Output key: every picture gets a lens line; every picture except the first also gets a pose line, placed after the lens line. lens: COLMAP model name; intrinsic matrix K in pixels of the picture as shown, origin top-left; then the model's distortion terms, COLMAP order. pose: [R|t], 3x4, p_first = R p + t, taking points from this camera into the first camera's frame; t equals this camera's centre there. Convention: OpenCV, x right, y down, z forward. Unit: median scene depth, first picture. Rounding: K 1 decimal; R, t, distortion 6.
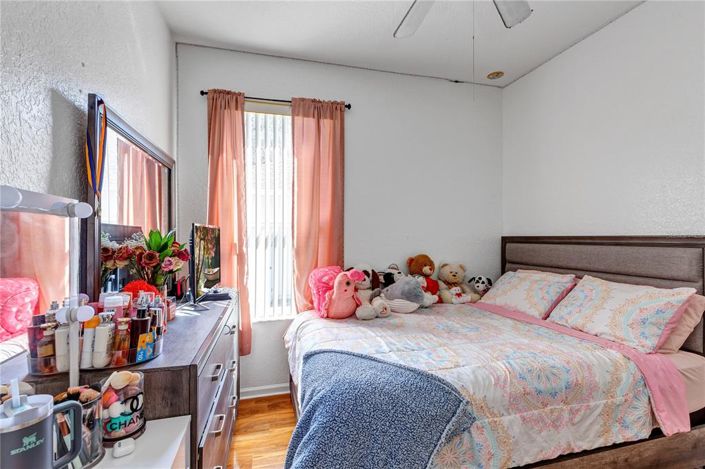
lens RADIAL K [[323.3, 0, 353.1], [0, 323.3, 236.2], [0, 0, 1]] dist [0.006138, 0.000842]
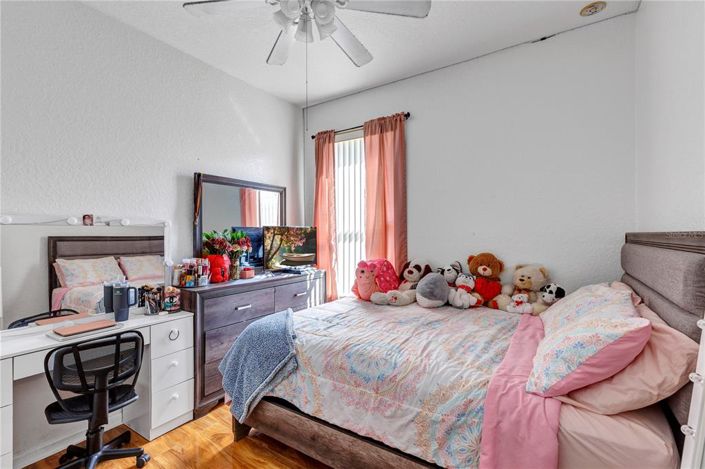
lens RADIAL K [[323.3, 0, 350.3], [0, 323.3, 235.5], [0, 0, 1]] dist [0.006138, 0.000842]
pose [[0.660770, 0.005791, -0.750566, 0.749147], [0.001480, 0.999958, 0.009017, -0.001127], [0.750587, -0.007069, 0.660734, 0.134535]]
